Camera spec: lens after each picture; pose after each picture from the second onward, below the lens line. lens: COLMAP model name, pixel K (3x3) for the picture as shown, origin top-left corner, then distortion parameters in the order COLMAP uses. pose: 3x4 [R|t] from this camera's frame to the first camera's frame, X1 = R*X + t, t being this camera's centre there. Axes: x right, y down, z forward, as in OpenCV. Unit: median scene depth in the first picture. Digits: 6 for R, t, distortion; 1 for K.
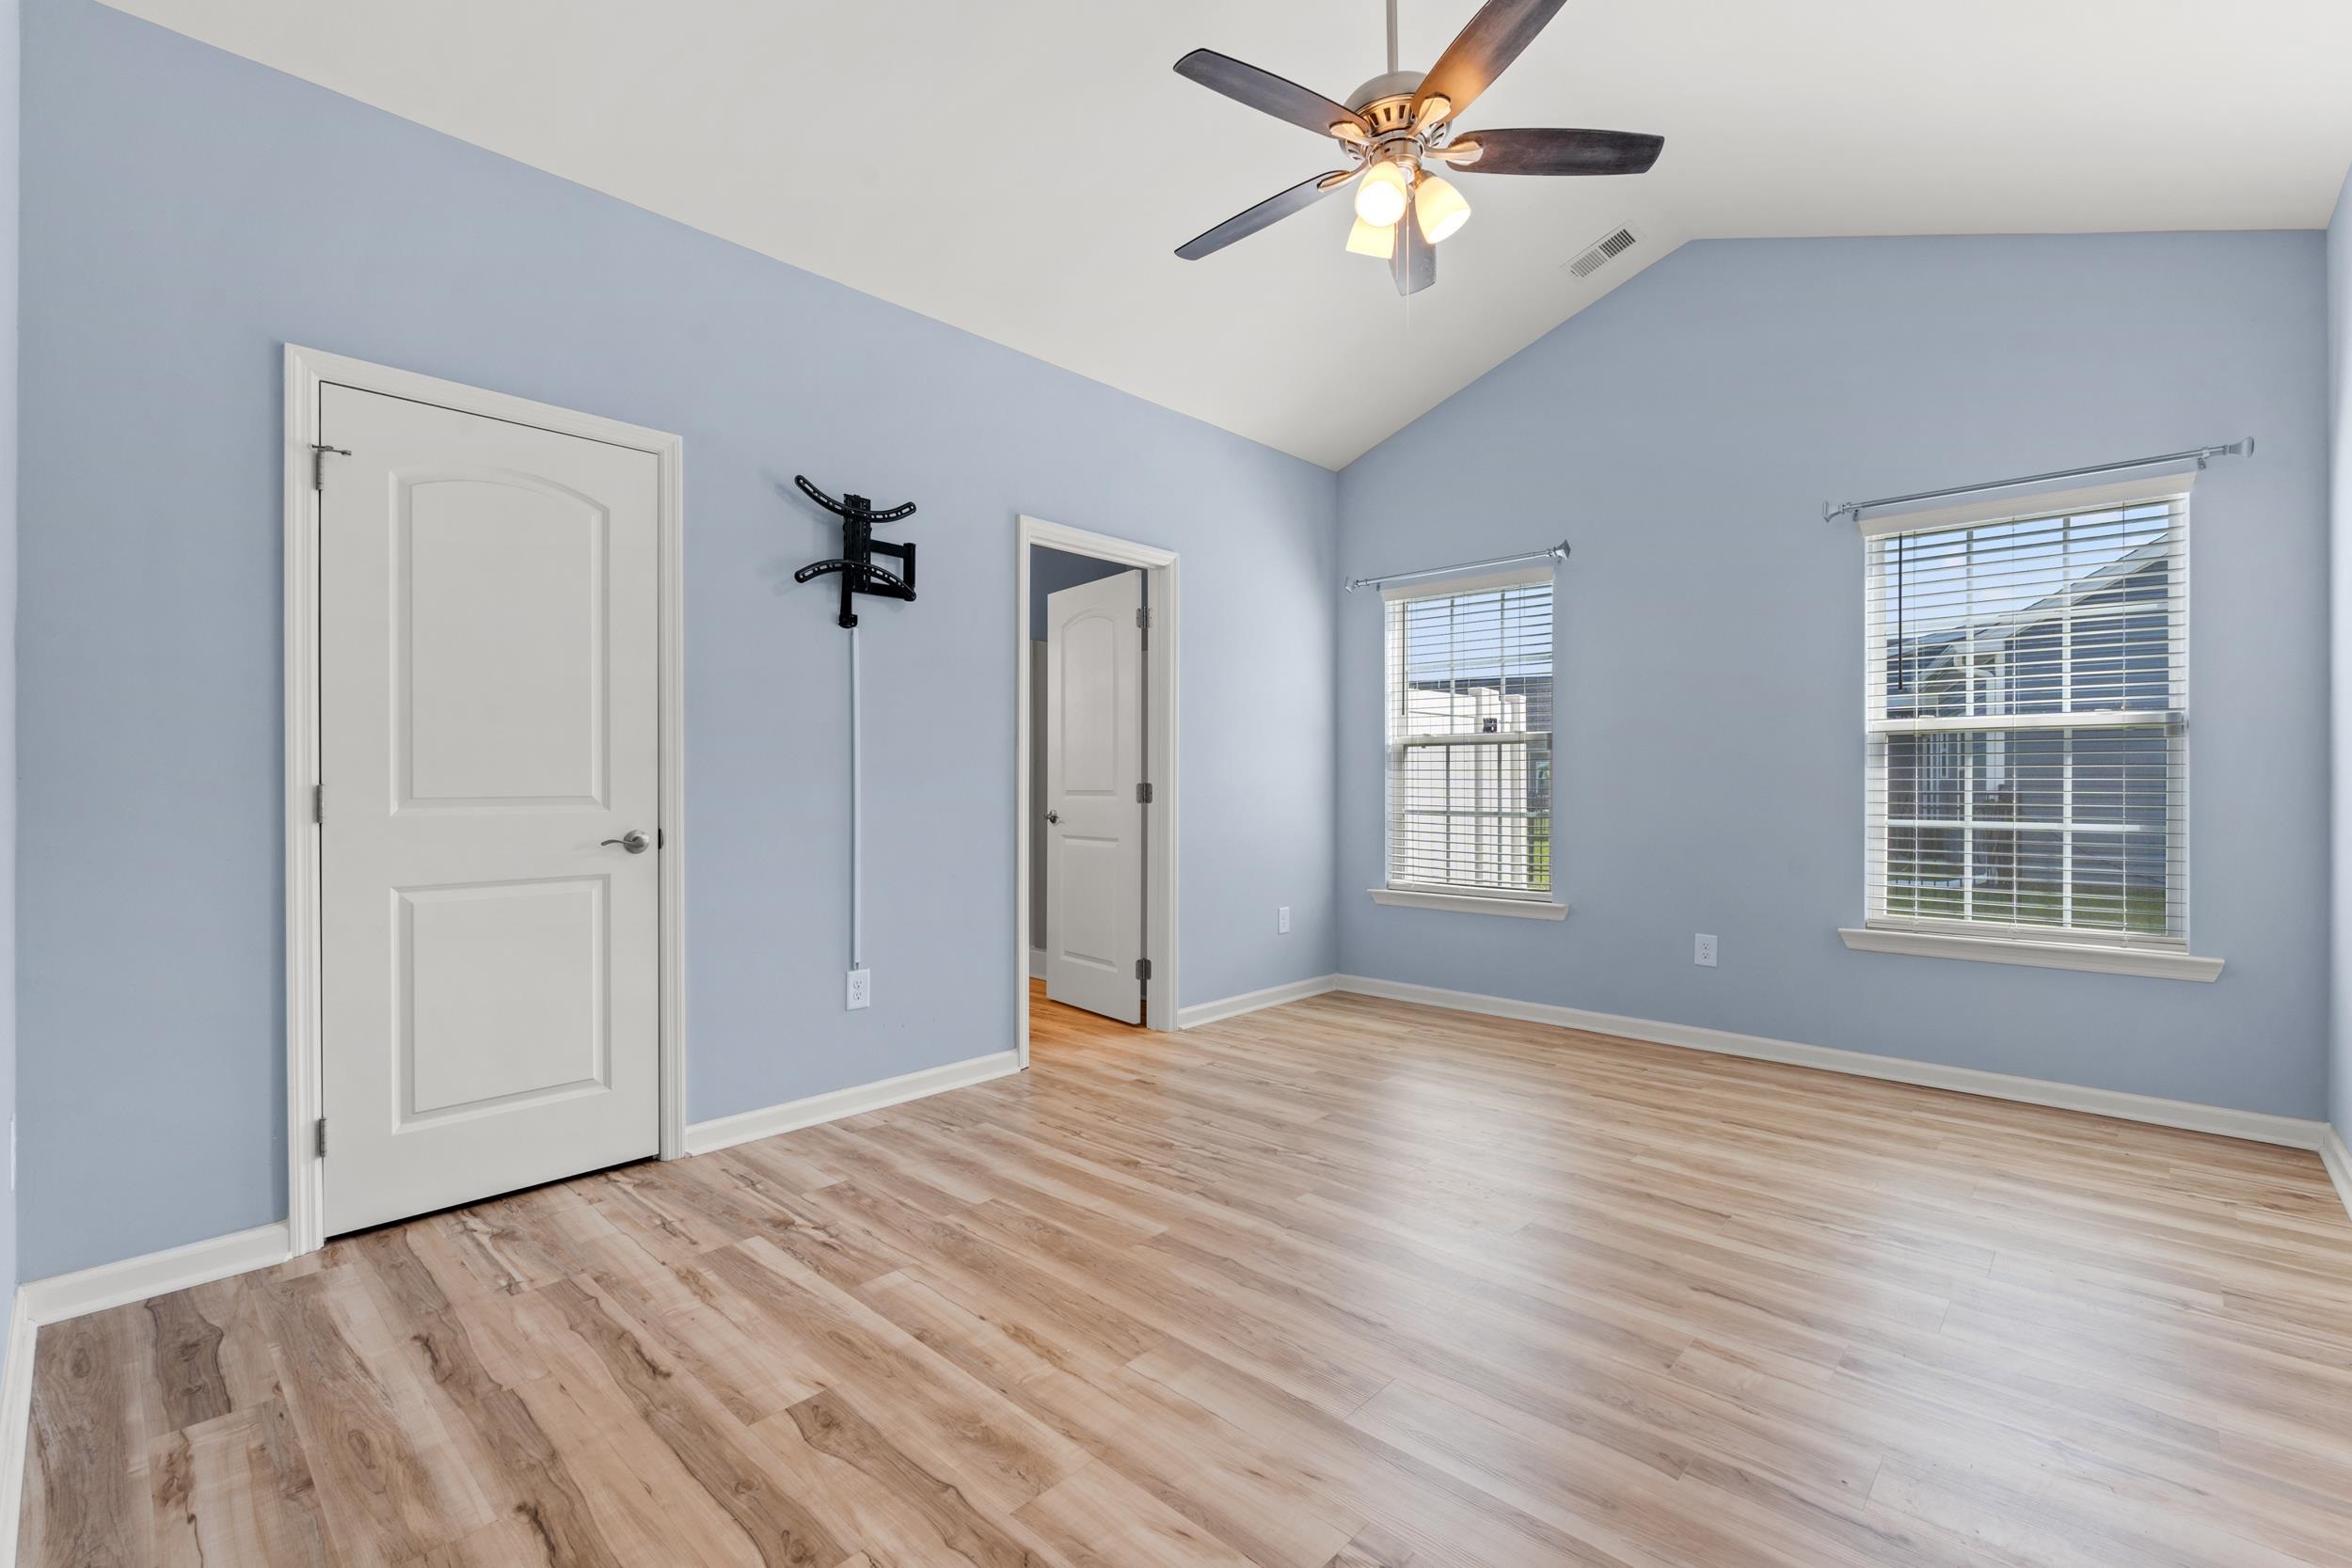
lens RADIAL K [[1034.6, 0, 1188.2], [0, 1034.6, 793.2], [0, 0, 1]] dist [-0.001988, 0.000285]
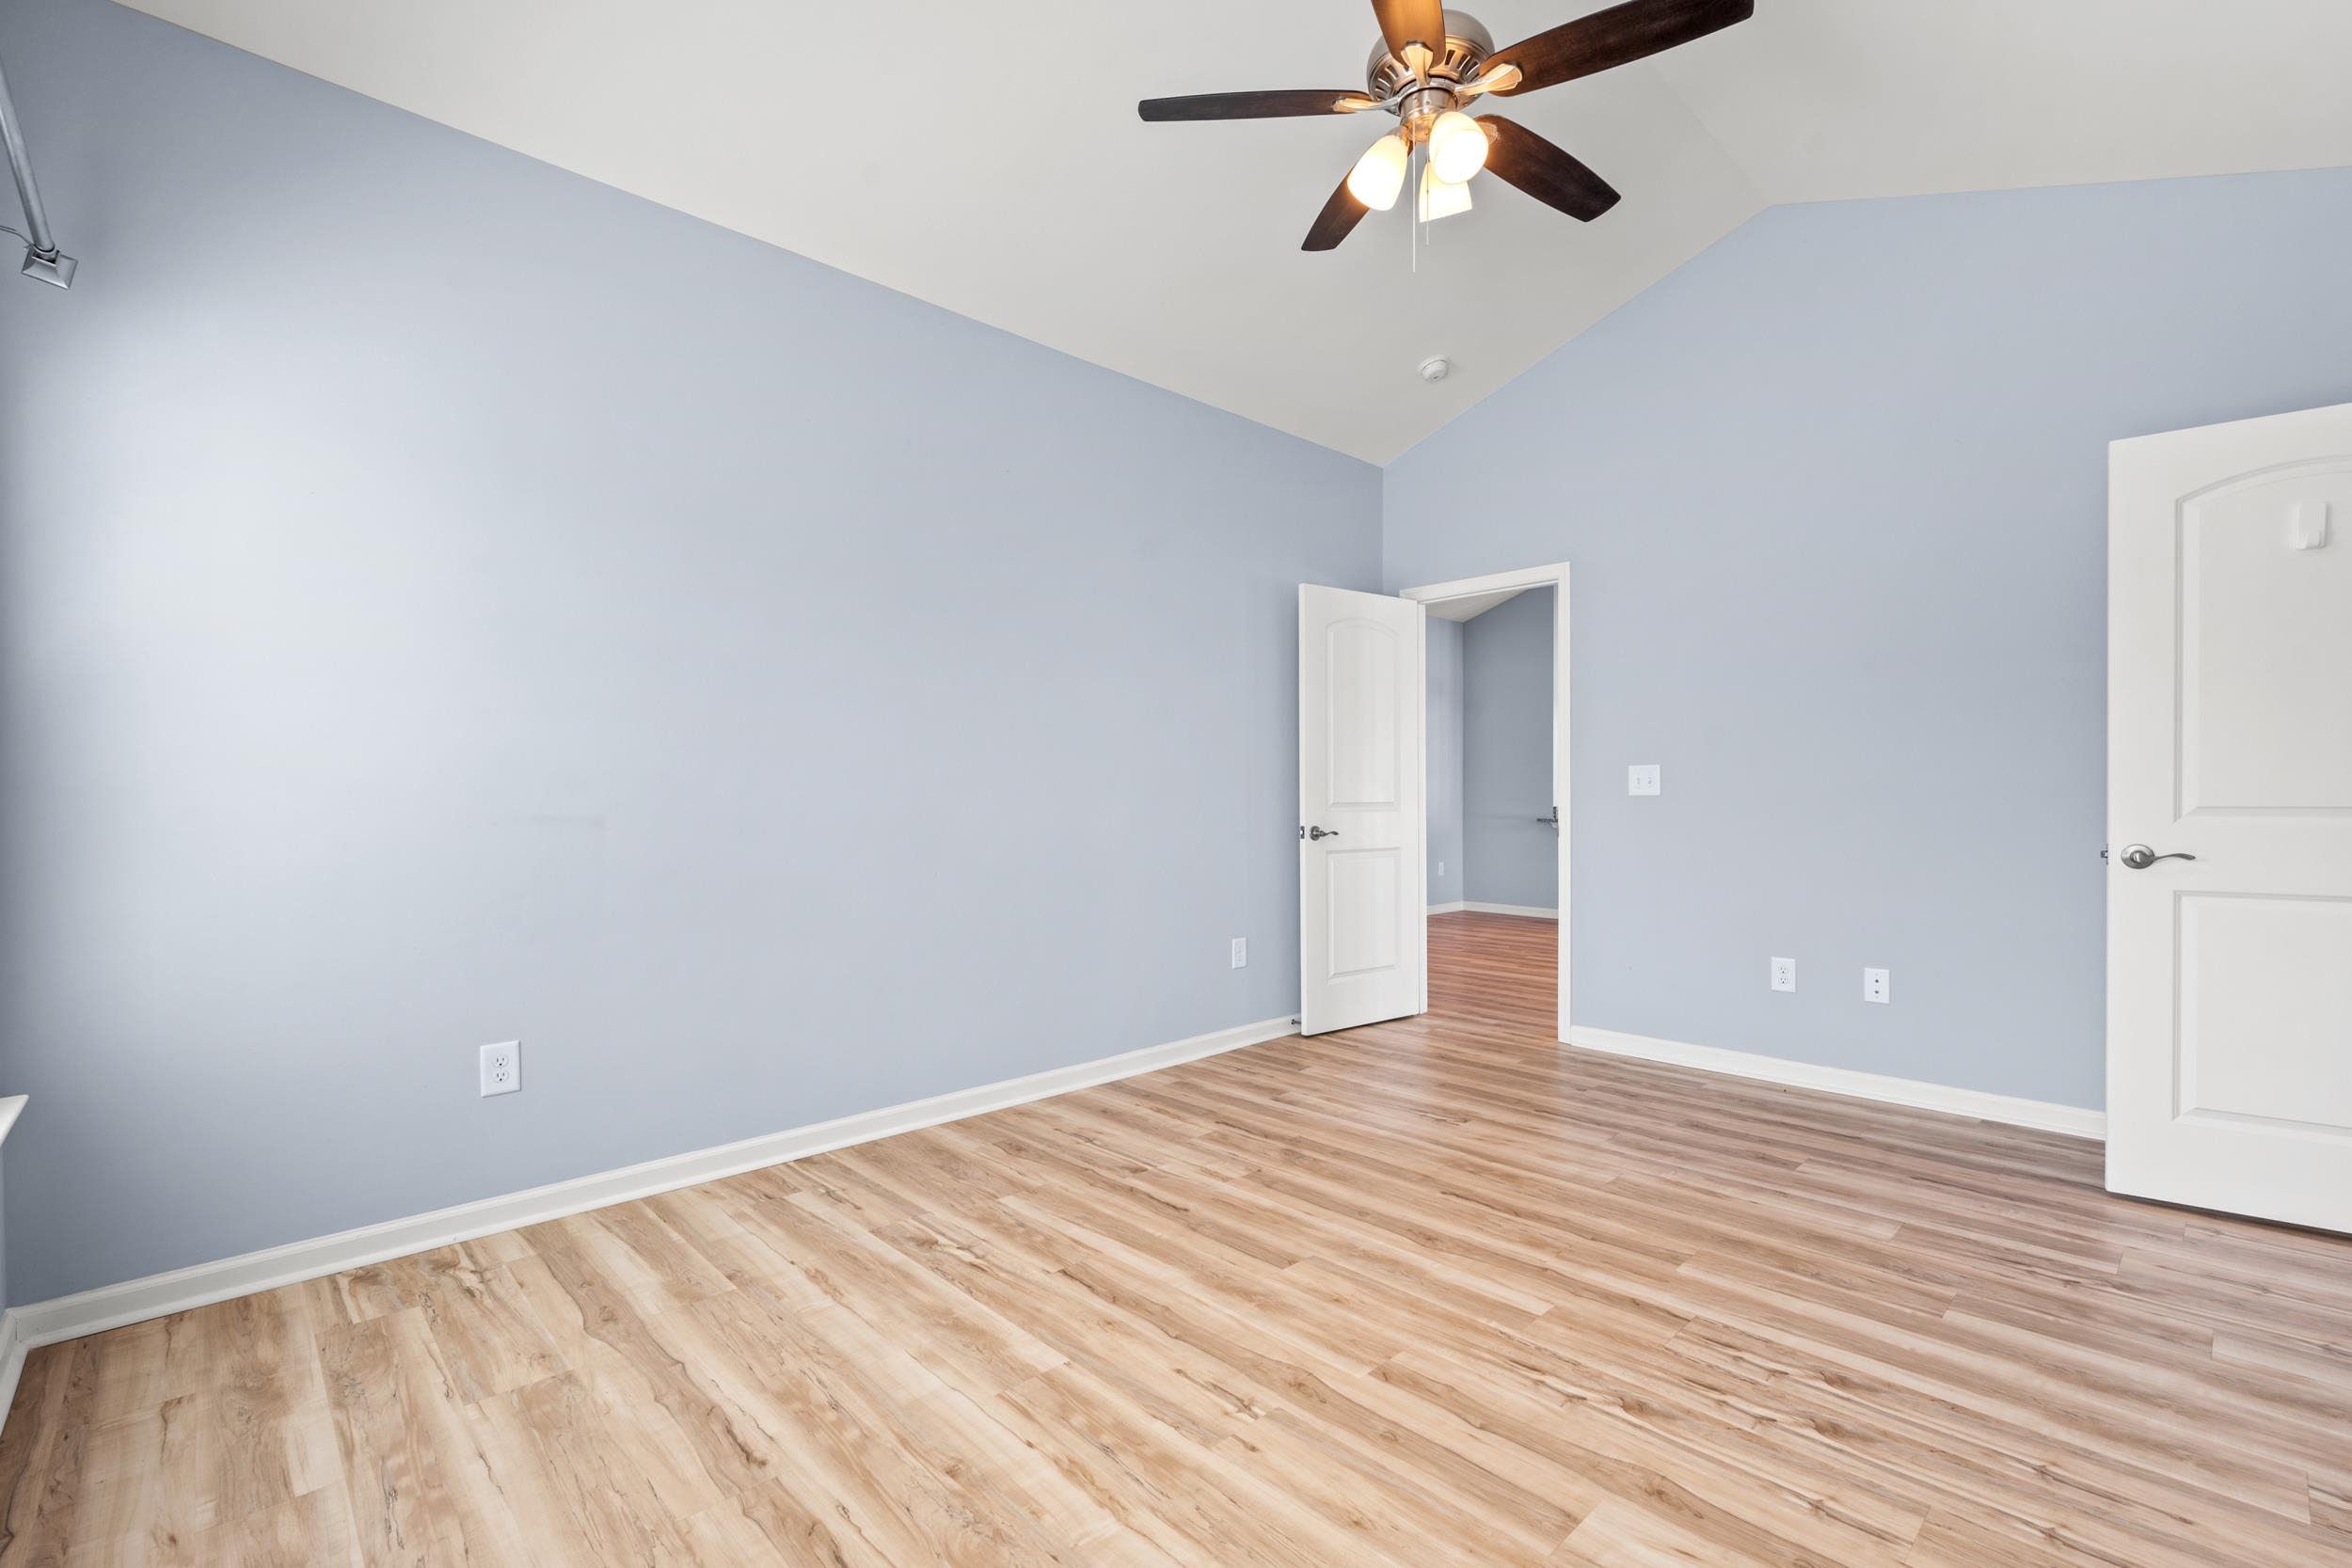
lens RADIAL K [[1029.9, 0, 1182.7], [0, 1029.9, 785.6], [0, 0, 1]] dist [-0.006664, -0.000309]
pose [[-0.998001, 0.003084, 0.063122, 0.305144], [0.003107, 0.999995, 0.000271, -0.015919], [-0.063121, 0.000467, -0.998006, 1.625380]]
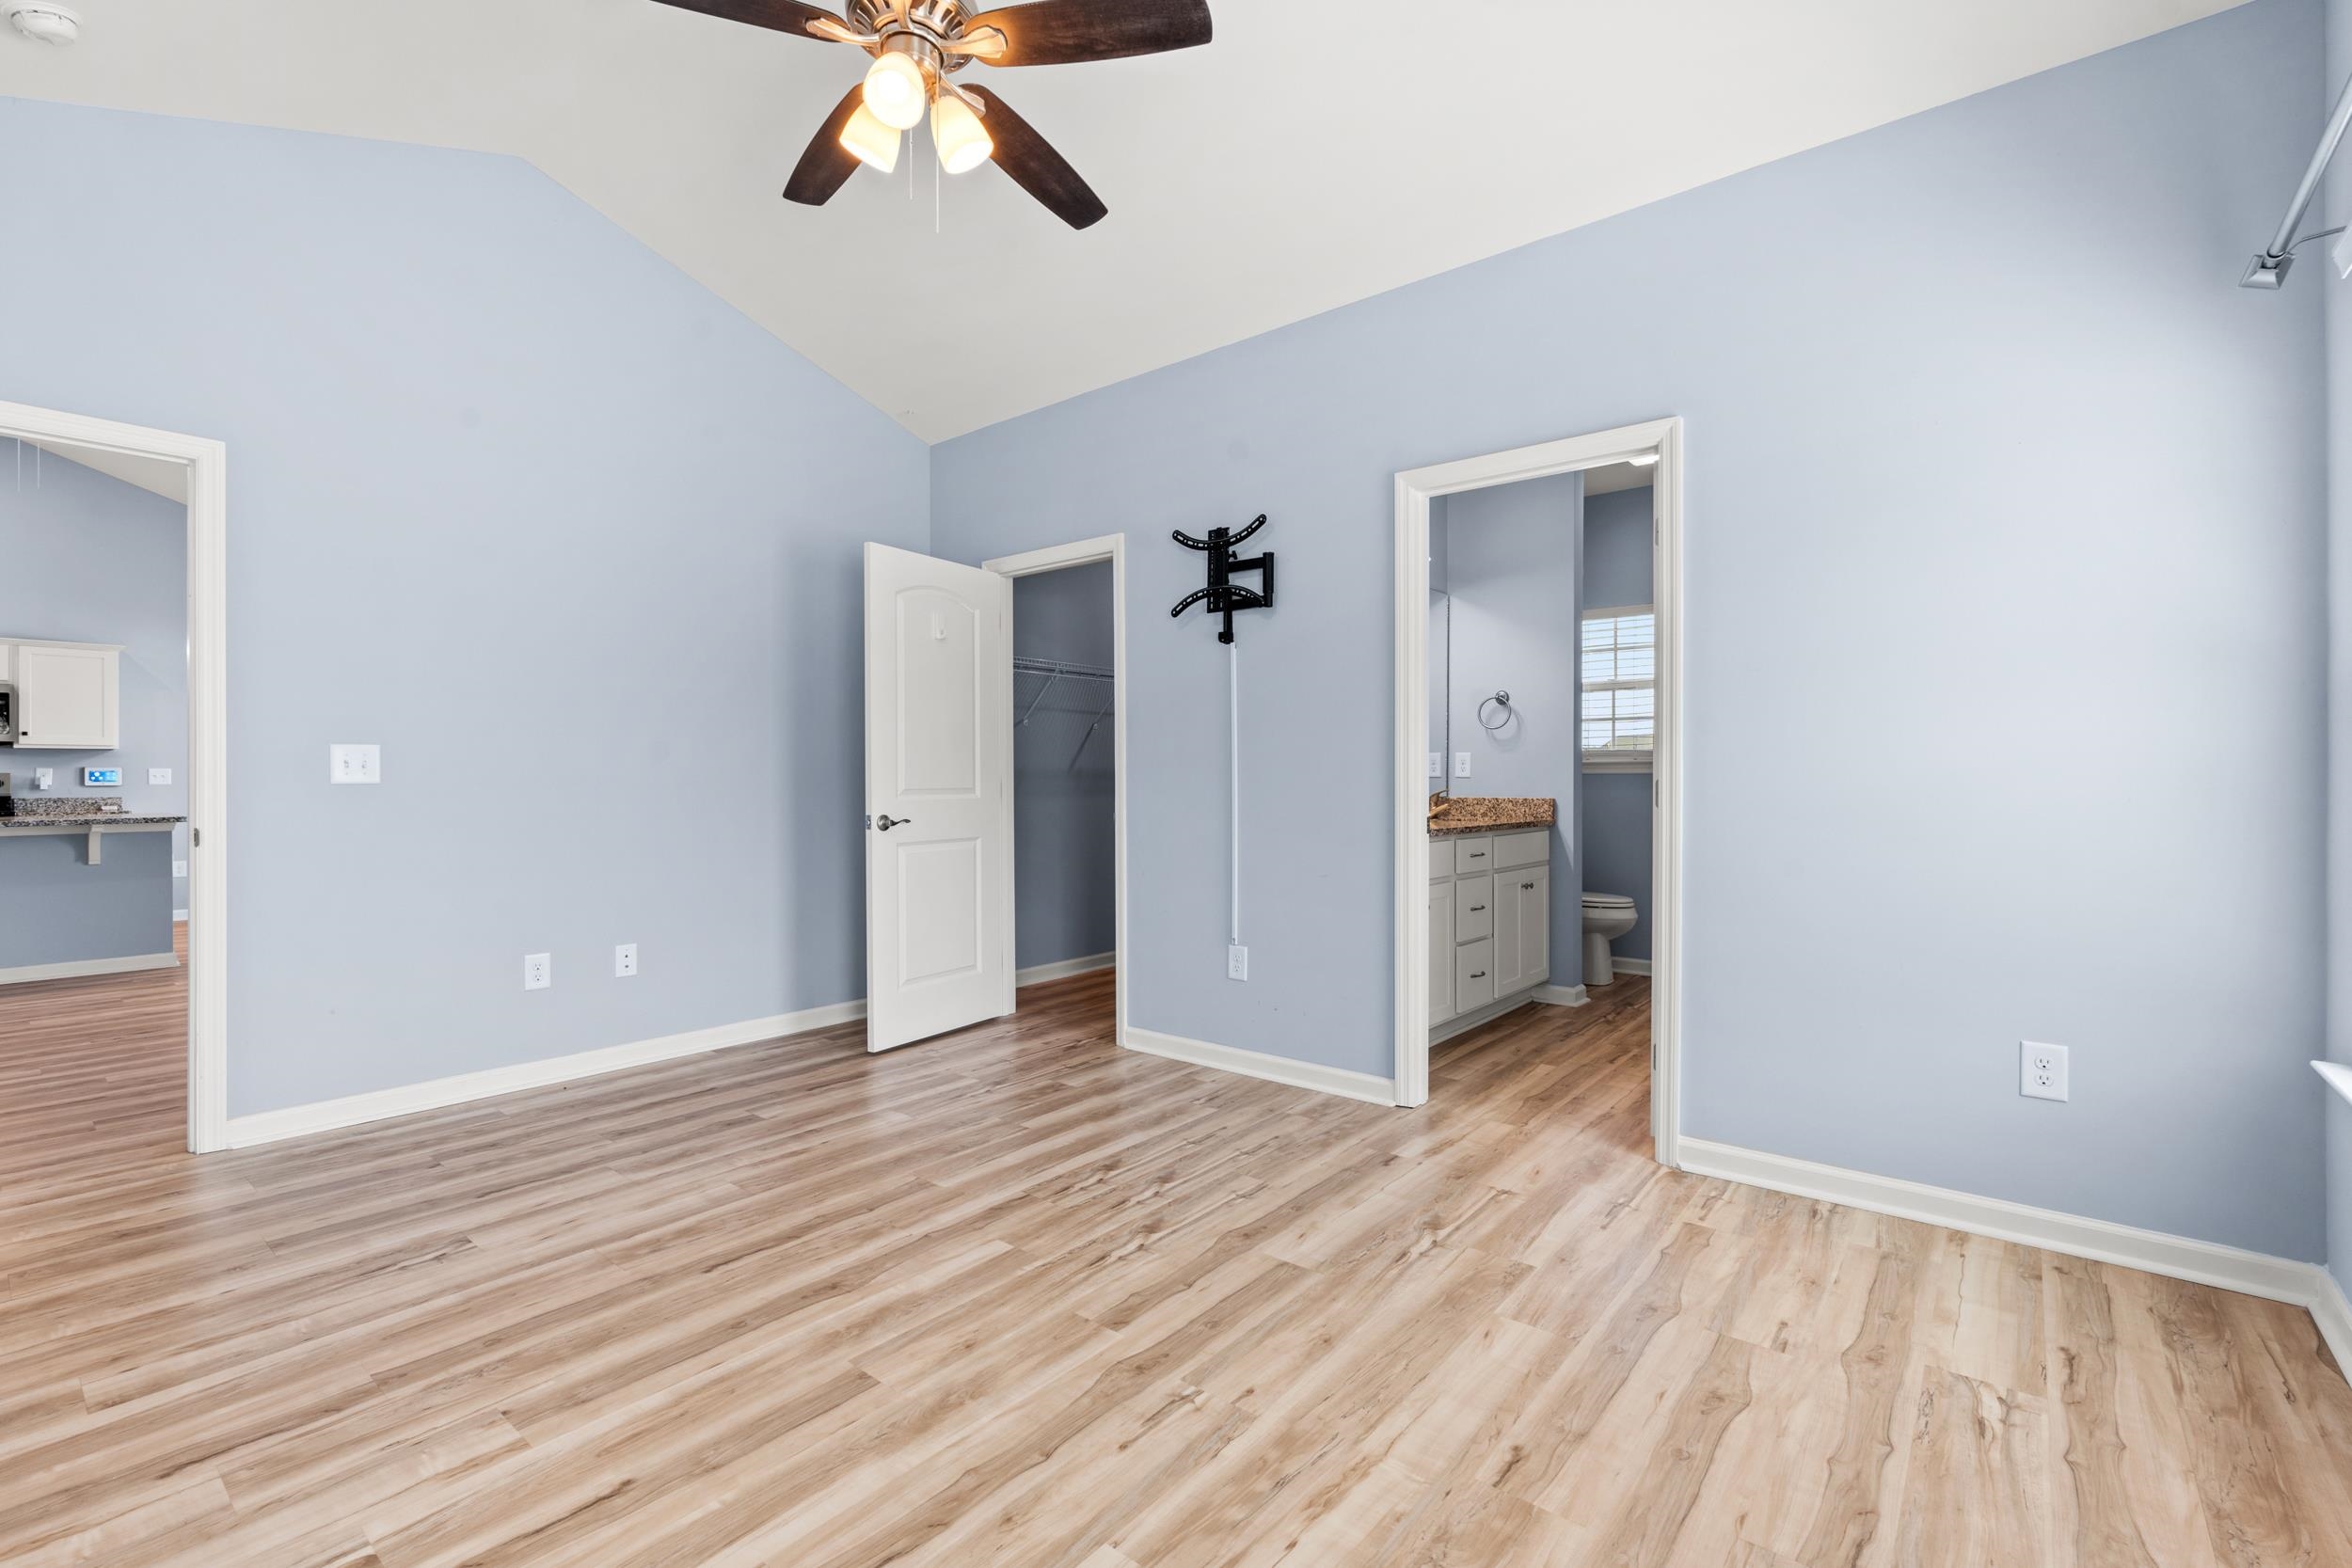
lens RADIAL K [[1029.9, 0, 1182.7], [0, 1029.9, 785.6], [0, 0, 1]] dist [-0.006664, -0.000309]
pose [[0.058492, 0.005491, -0.998273, 0.897871], [-0.007019, 0.999962, 0.005089, -0.009153], [0.998263, 0.006709, 0.058528, 0.985768]]
